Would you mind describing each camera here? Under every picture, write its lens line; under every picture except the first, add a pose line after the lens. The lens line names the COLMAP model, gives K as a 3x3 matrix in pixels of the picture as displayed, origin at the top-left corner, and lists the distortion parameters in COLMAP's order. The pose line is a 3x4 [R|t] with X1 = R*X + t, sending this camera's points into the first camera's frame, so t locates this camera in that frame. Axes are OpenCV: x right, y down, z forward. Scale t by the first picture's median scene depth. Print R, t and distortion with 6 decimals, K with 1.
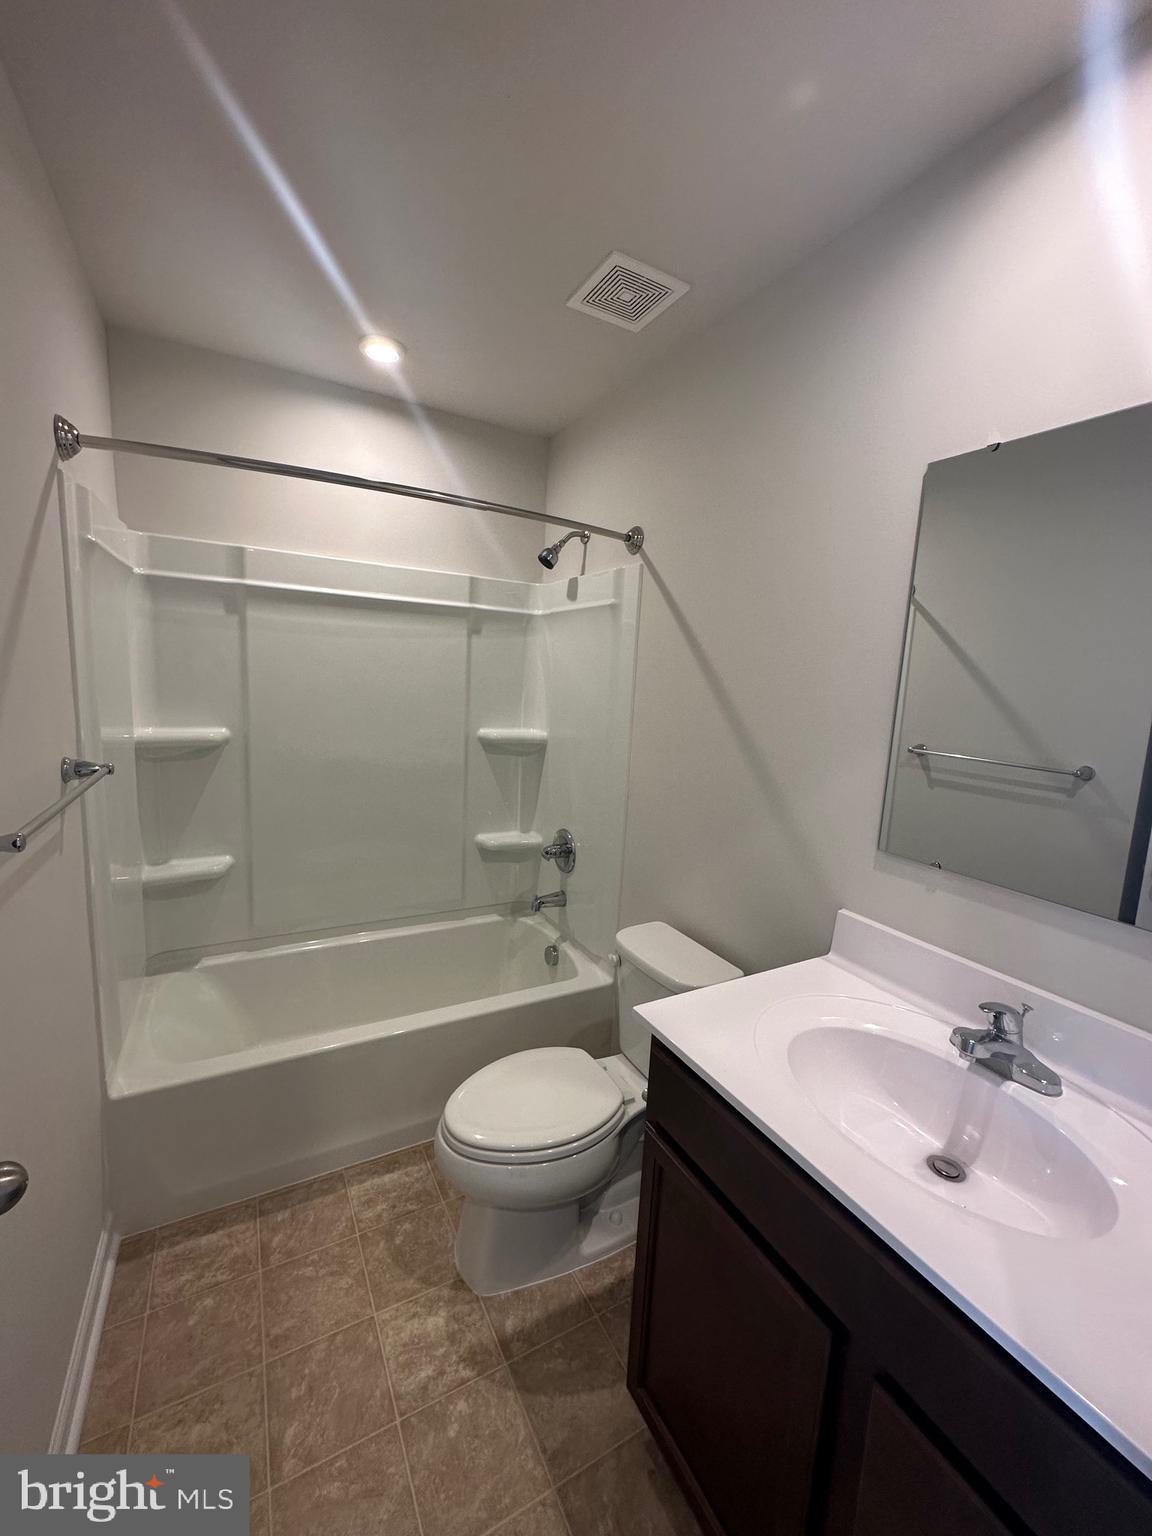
lens RADIAL K [[612.2, 0, 575.7], [0, 612.2, 770.1], [0, 0, 1]] dist [-0.002538, 0.000640]
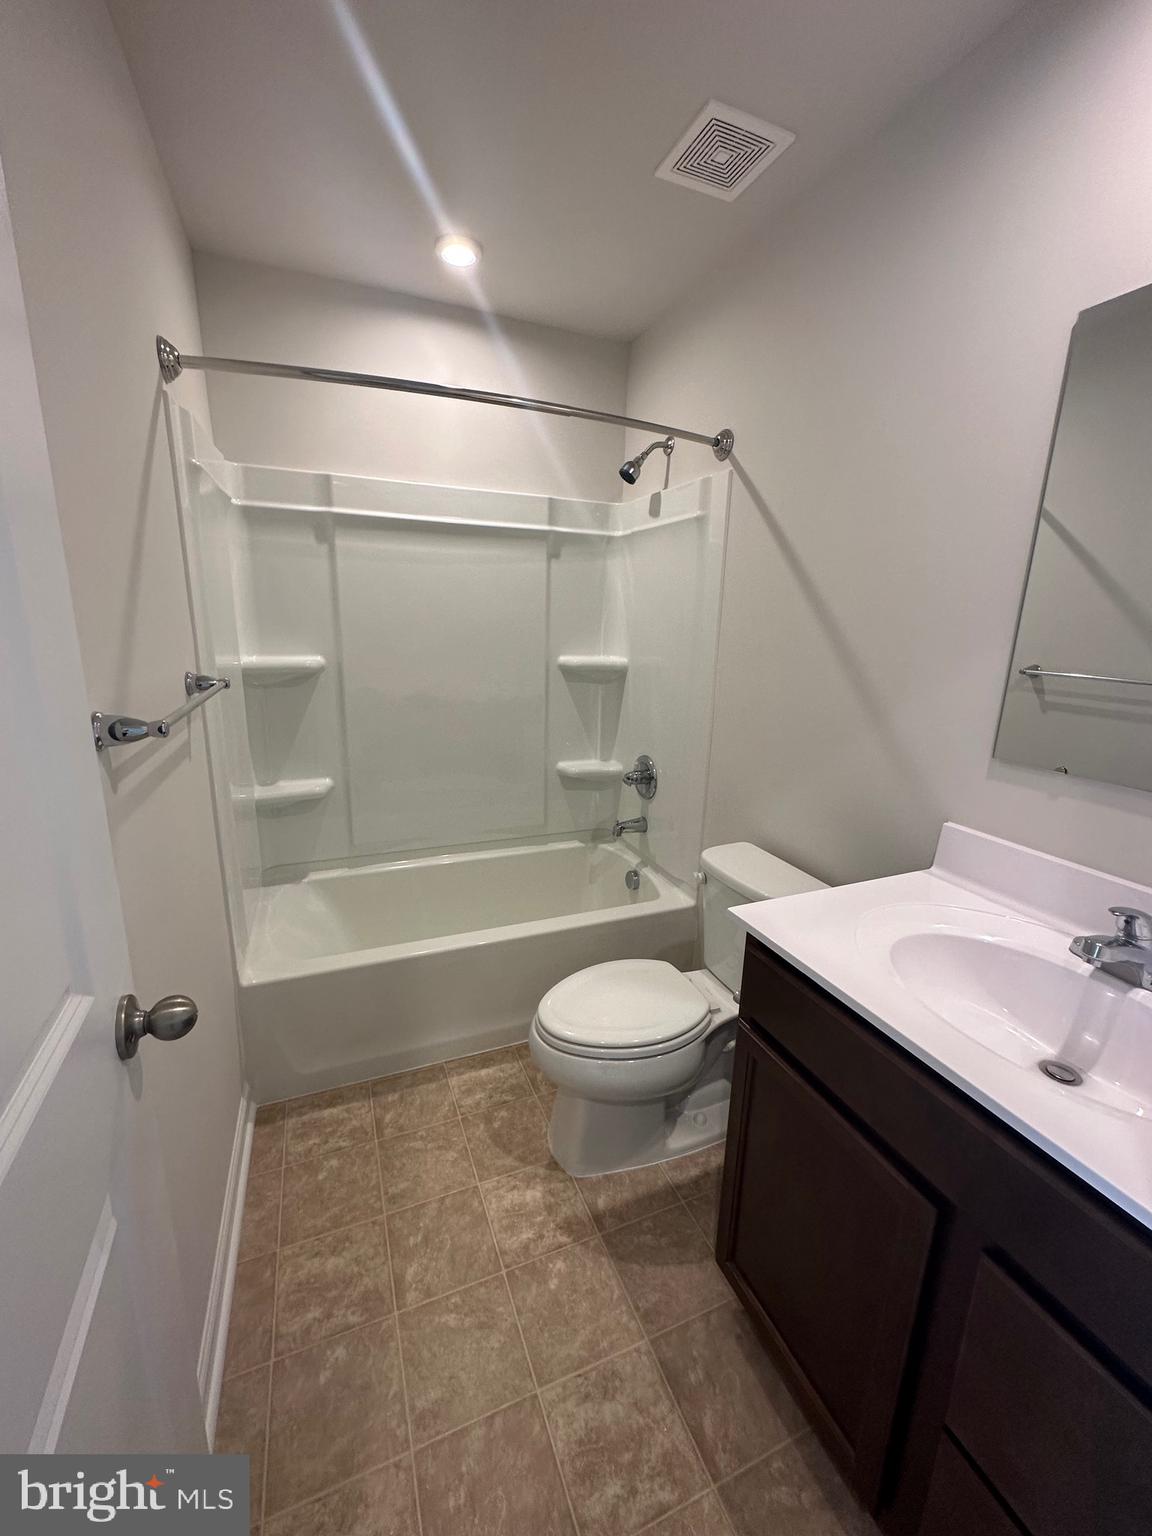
lens RADIAL K [[612.2, 0, 576.6], [0, 612.2, 770.0], [0, 0, 1]] dist [-0.002538, 0.000640]
pose [[0.993636, 0.001266, -0.112631, -0.021703], [0.008533, 0.996218, 0.086472, 0.039512], [0.112314, -0.086882, 0.989867, -0.000825]]
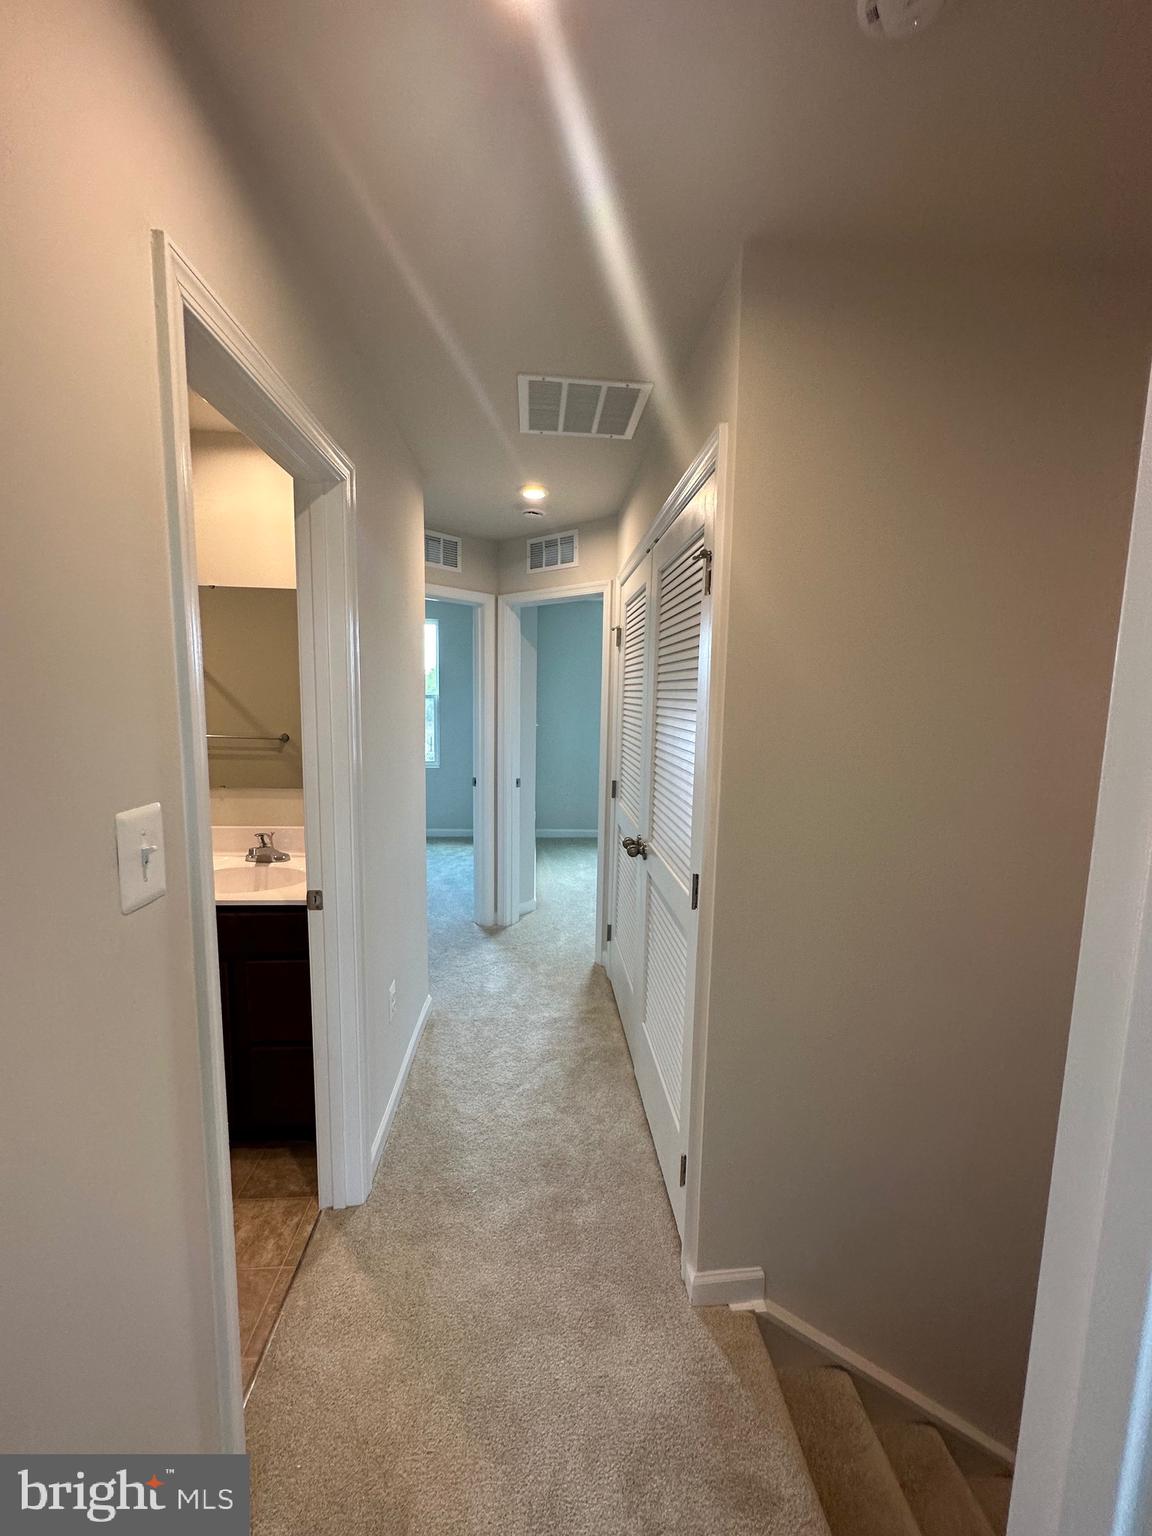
lens RADIAL K [[612.2, 0, 573.3], [0, 612.2, 765.5], [0, 0, 1]] dist [-0.002538, 0.000640]
pose [[0.428640, -0.152316, 0.890543, -0.407965], [0.137966, 0.985161, 0.102093, 0.023514], [-0.892879, 0.079104, 0.443294, -0.545151]]
